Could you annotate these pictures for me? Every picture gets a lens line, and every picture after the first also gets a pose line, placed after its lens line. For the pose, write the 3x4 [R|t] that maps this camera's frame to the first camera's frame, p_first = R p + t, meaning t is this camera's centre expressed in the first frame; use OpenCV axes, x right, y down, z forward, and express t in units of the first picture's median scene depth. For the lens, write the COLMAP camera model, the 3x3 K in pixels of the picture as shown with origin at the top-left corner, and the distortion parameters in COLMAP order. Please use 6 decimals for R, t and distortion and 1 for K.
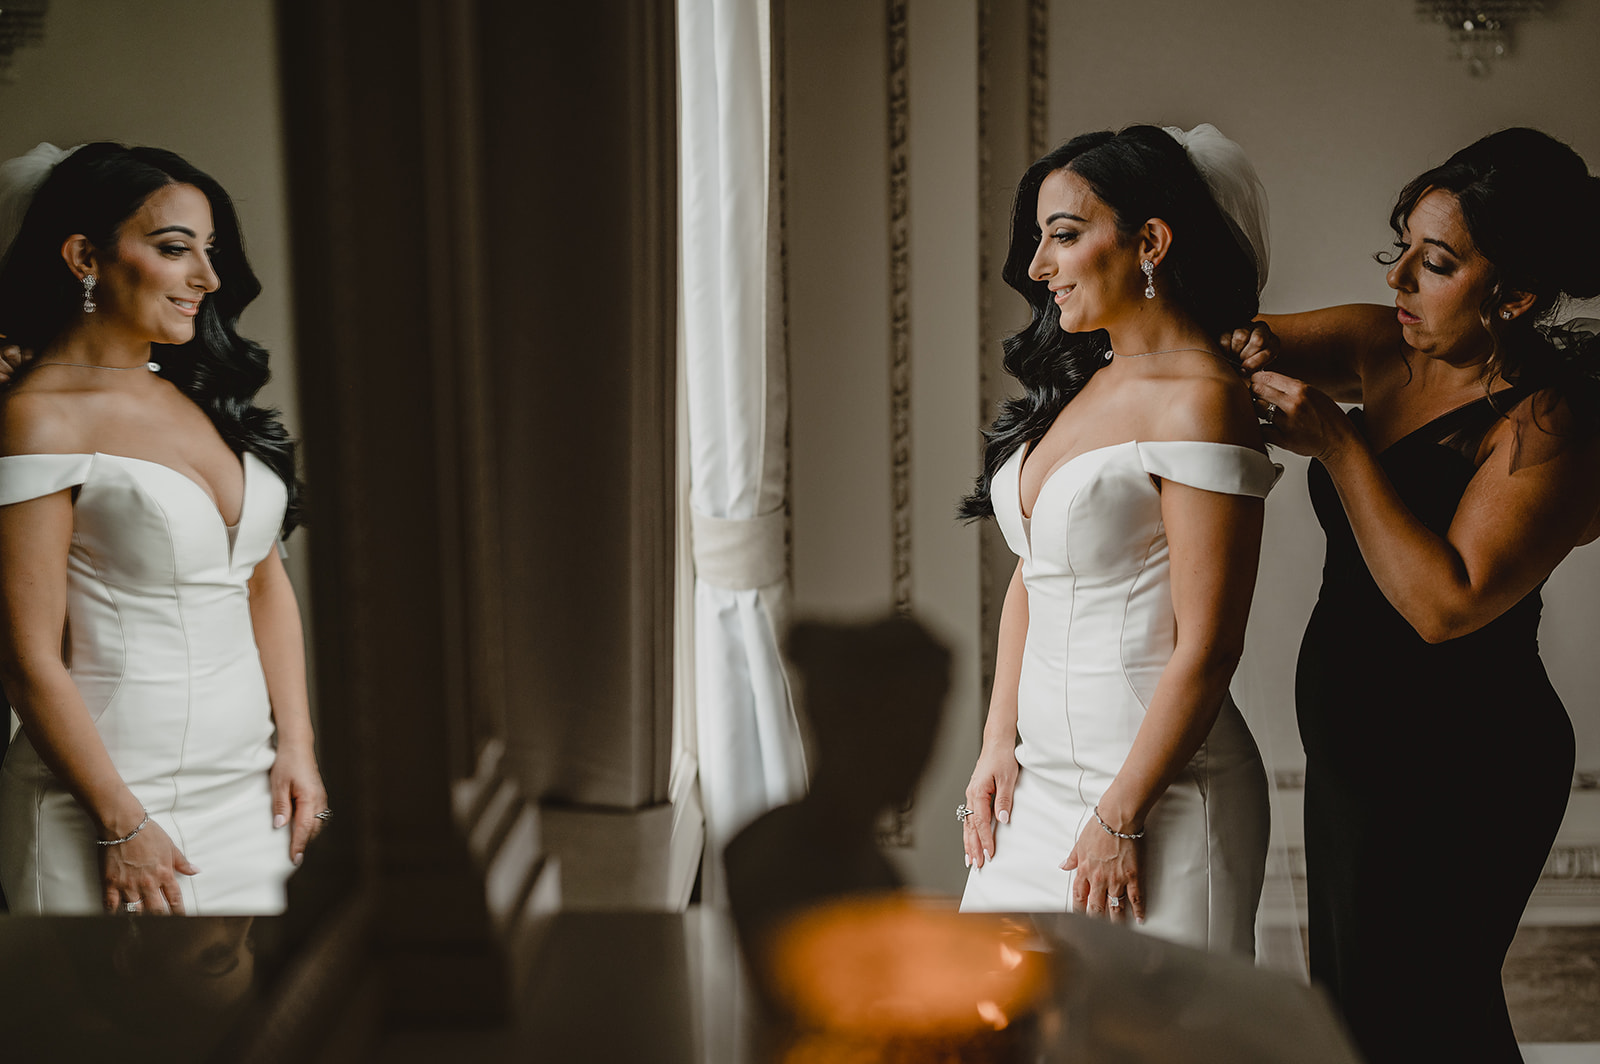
lens RADIAL K [[2483.7, 0, 791.3], [0, 2483.7, 539.9], [0, 0, 1]] dist [-0.040328, 0.000000]
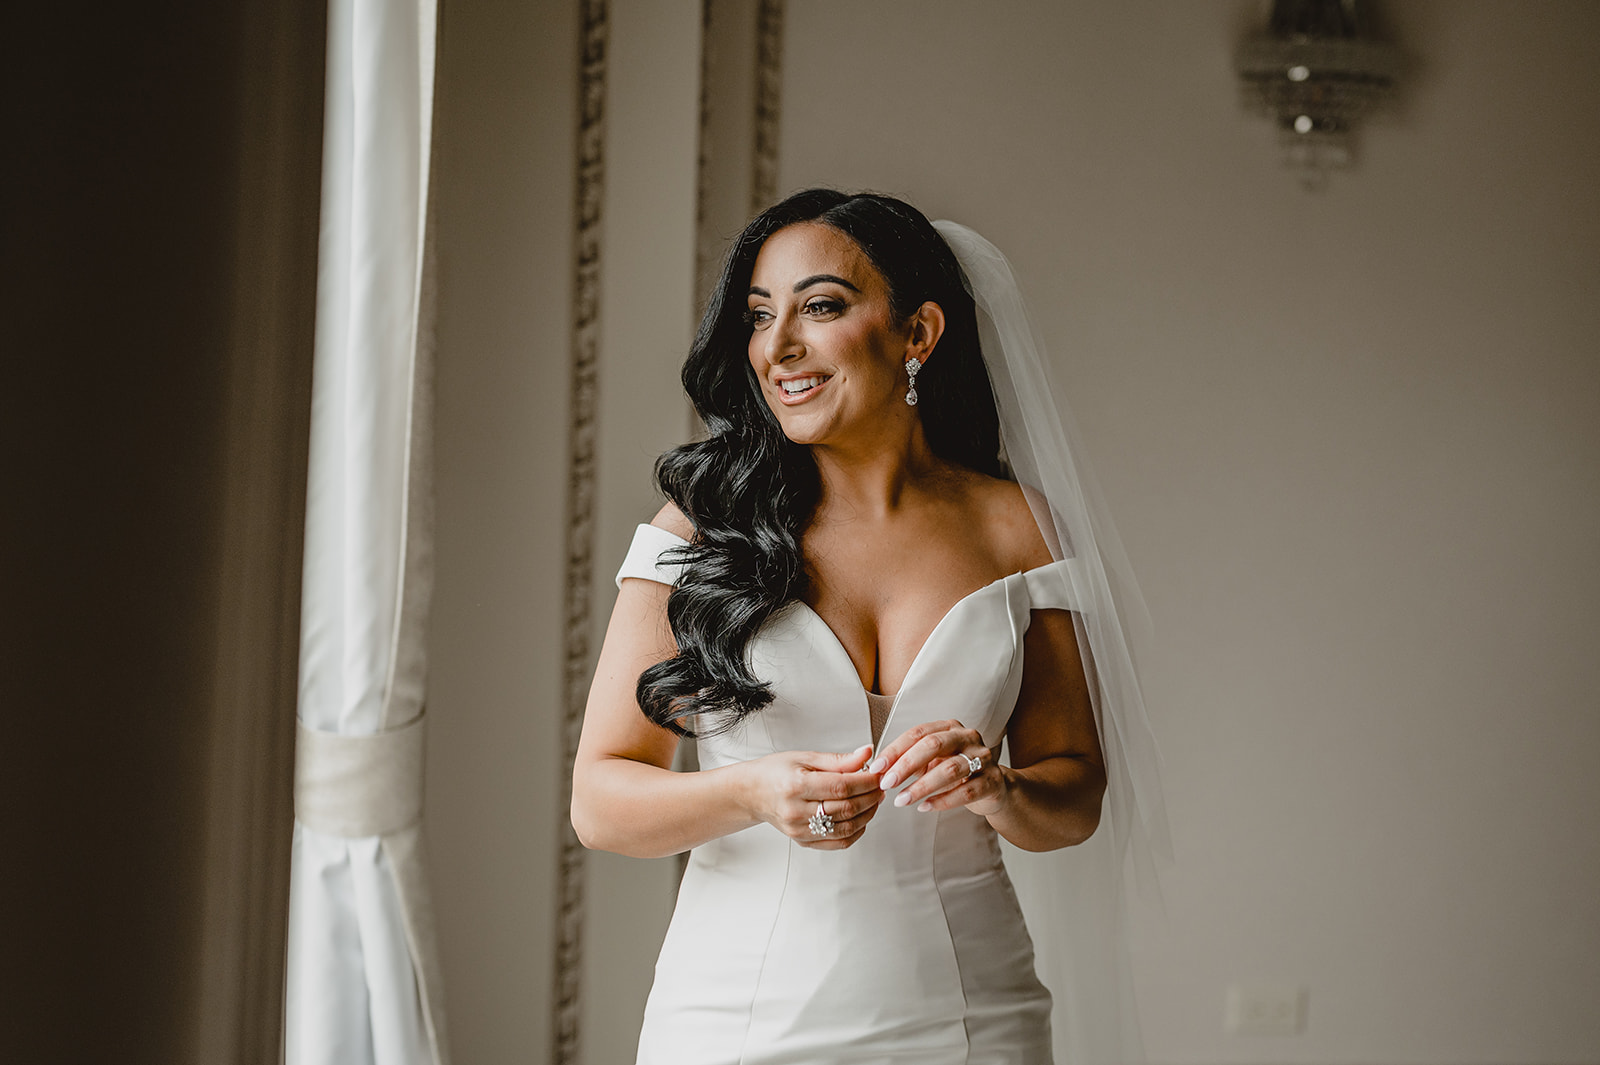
lens RADIAL K [[2517.7, 0, 796.3], [0, 2517.7, 527.9], [0, 0, 1]] dist [0.005584, 0.000000]
pose [[0.985194, 0.038922, 0.166967, -0.017883], [-0.026317, 0.996680, -0.077054, -0.013301], [-0.169412, 0.071519, 0.982947, 0.257725]]
